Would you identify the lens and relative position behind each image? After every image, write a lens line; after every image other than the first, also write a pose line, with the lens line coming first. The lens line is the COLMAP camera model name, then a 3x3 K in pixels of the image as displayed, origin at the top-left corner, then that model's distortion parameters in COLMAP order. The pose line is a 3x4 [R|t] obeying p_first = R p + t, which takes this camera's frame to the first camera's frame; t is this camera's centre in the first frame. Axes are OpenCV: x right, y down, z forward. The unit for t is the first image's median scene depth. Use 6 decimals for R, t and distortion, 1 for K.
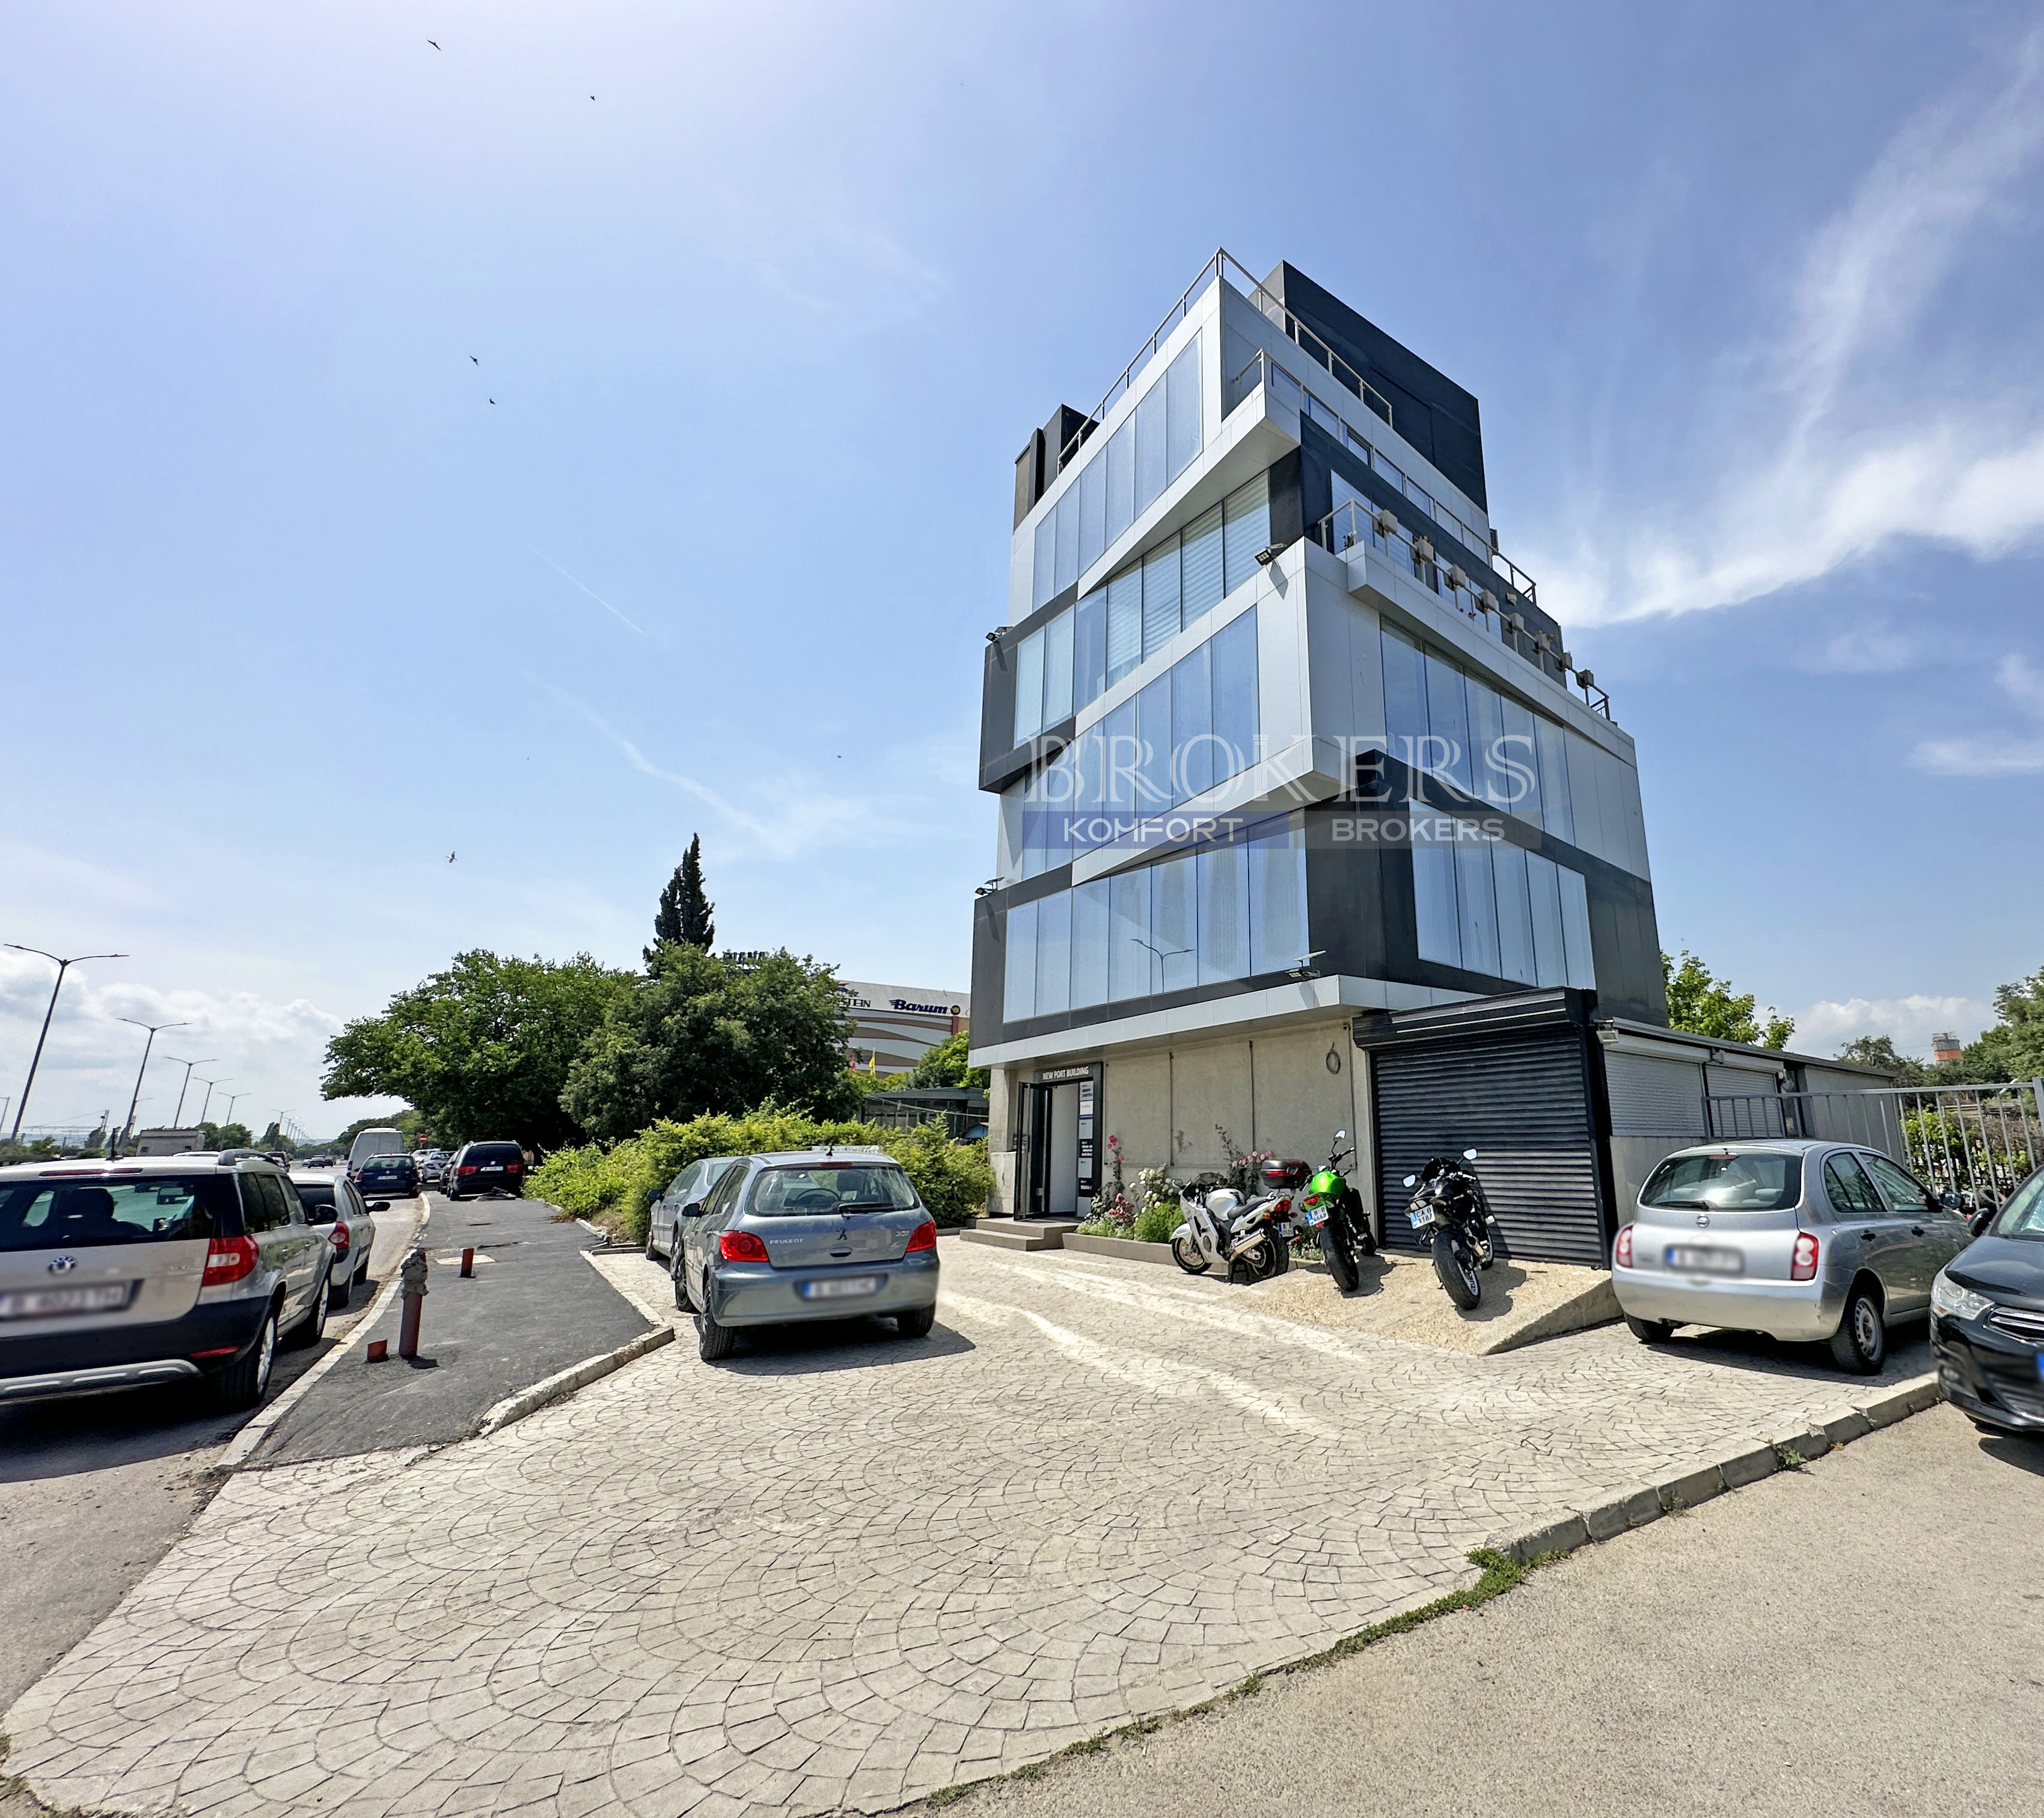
lens RADIAL K [[969.4, 0, 1025.3], [0, 969.4, 909.9], [0, 0, 1]] dist [0.000548, 0.000054]
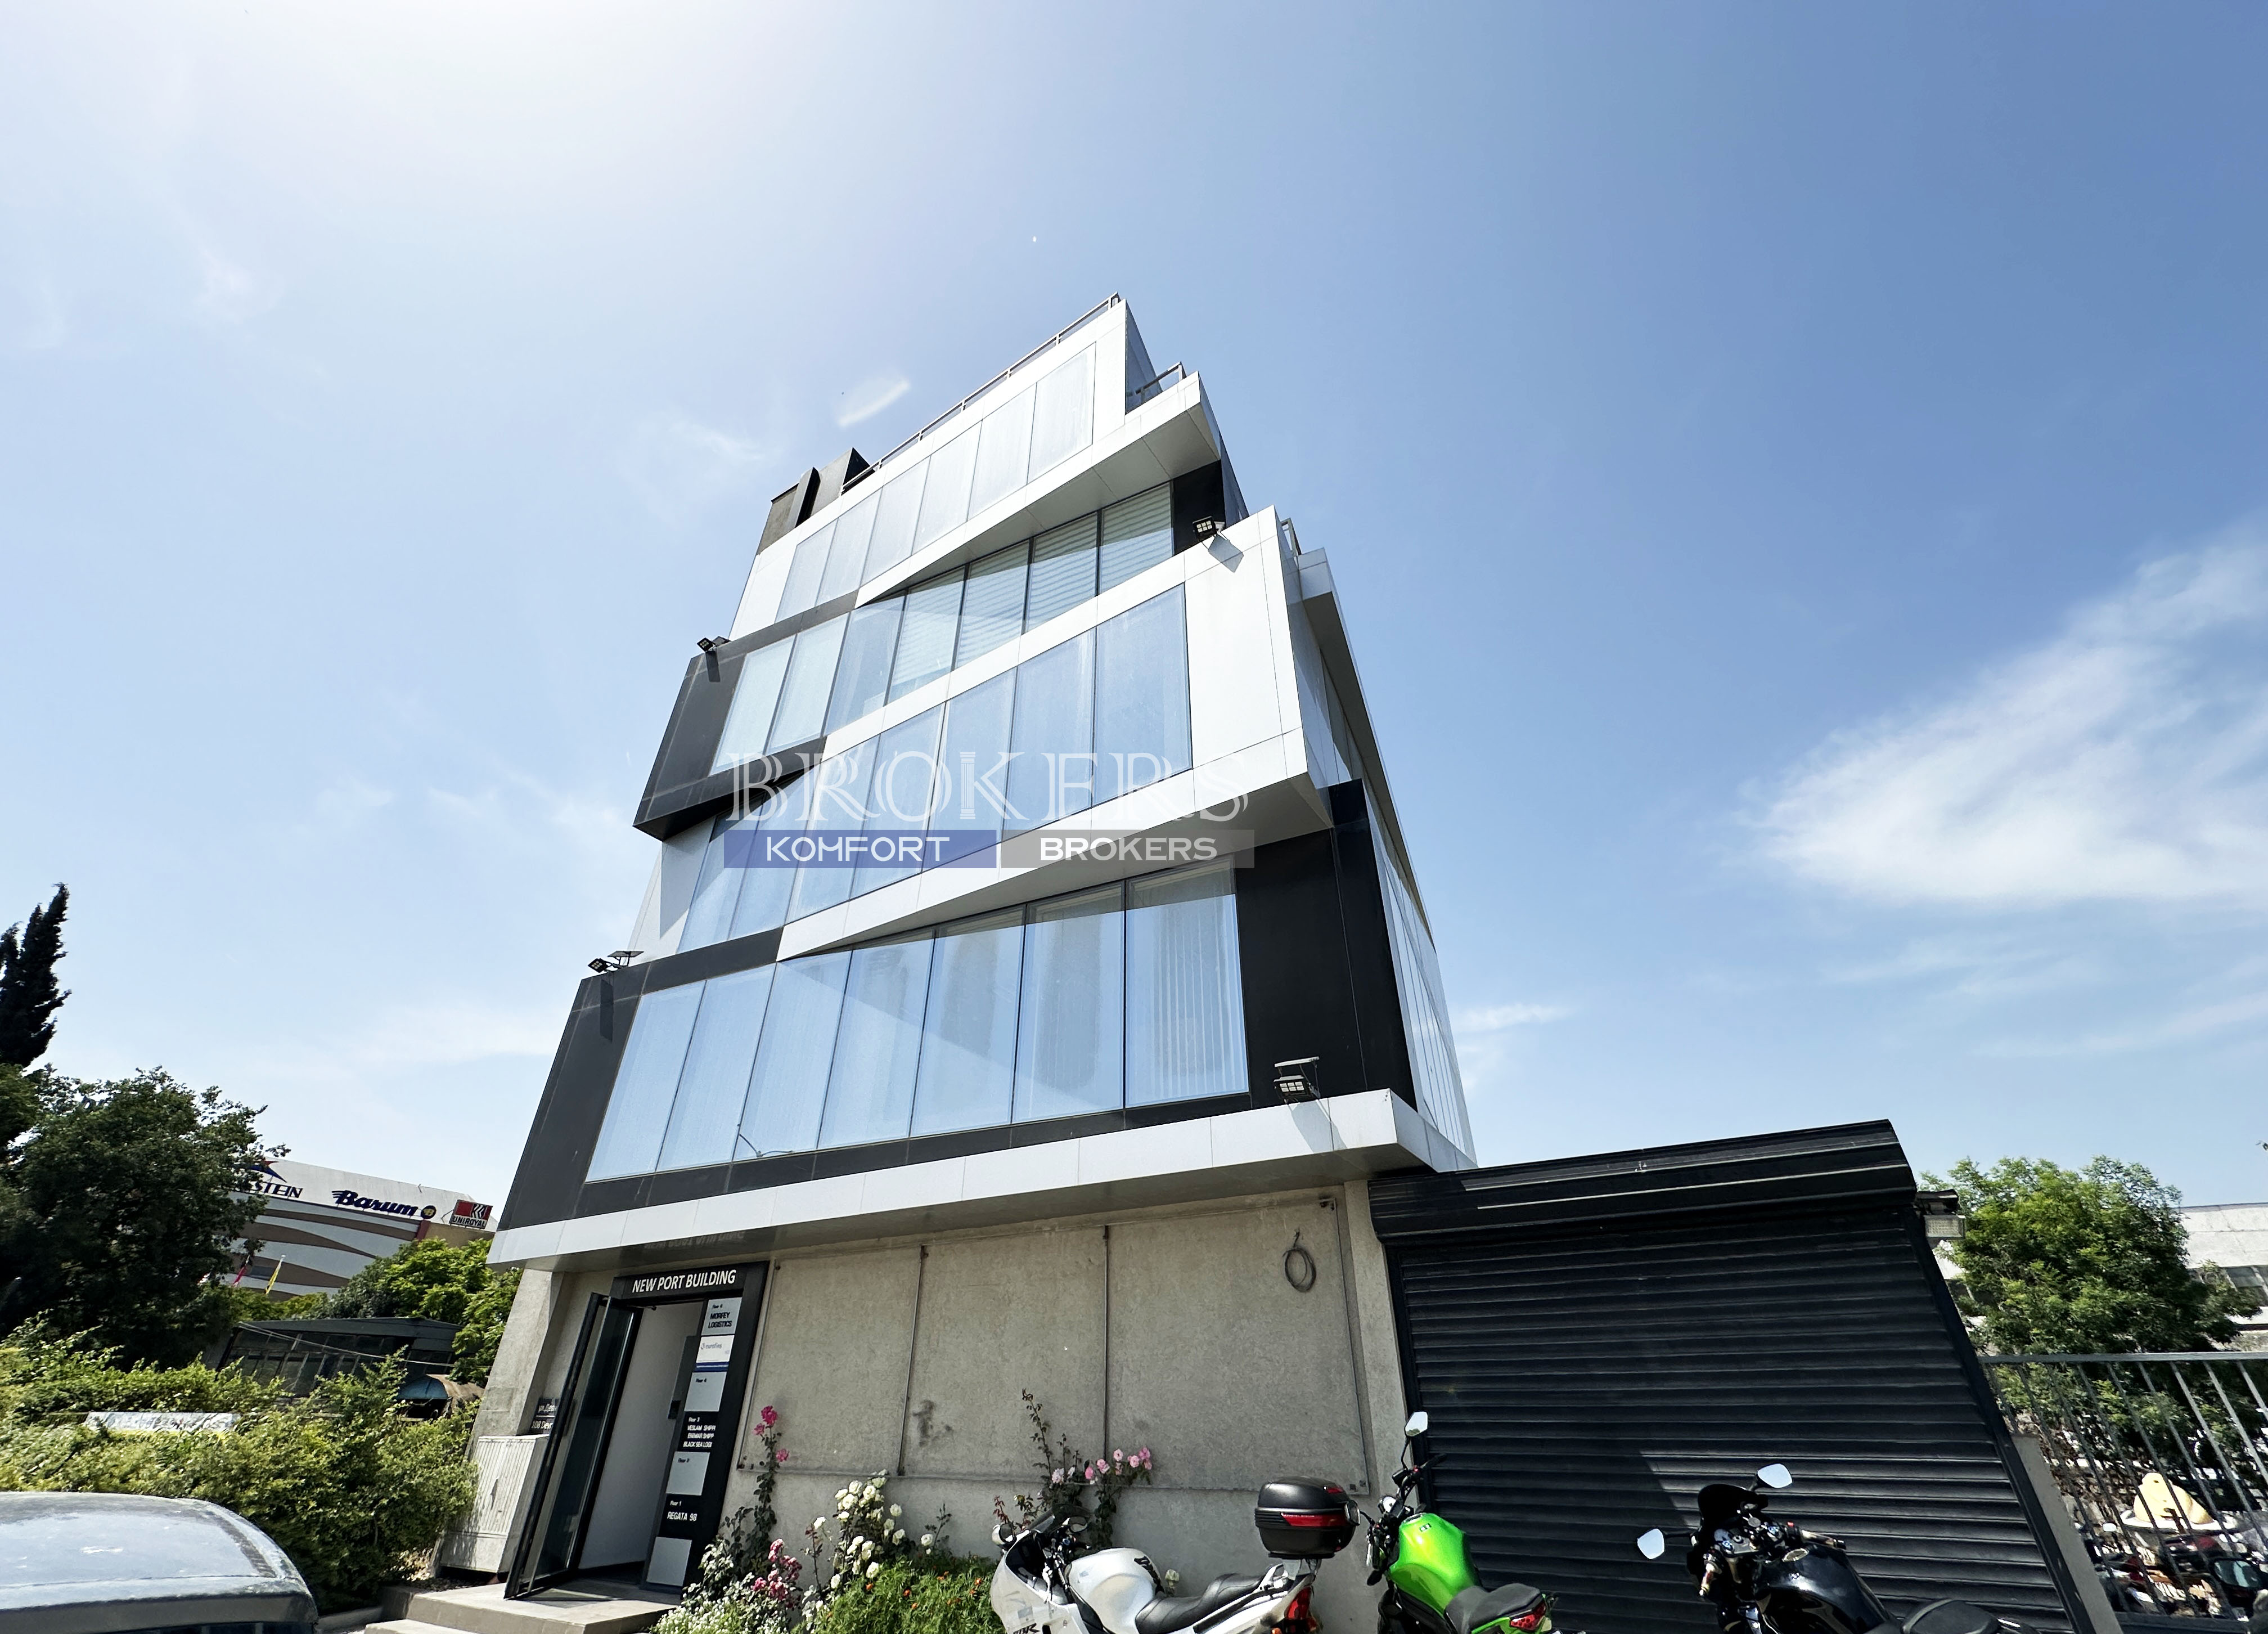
lens RADIAL K [[1020.6, 0, 1125.9], [0, 1020.6, 784.5], [0, 0, 1]] dist [-0.001332, 0.000131]
pose [[0.879016, 0.266530, 0.395338, -0.046890], [-0.128343, 0.930827, -0.342183, 0.069302], [-0.459193, 0.250046, 0.852419, 0.295912]]
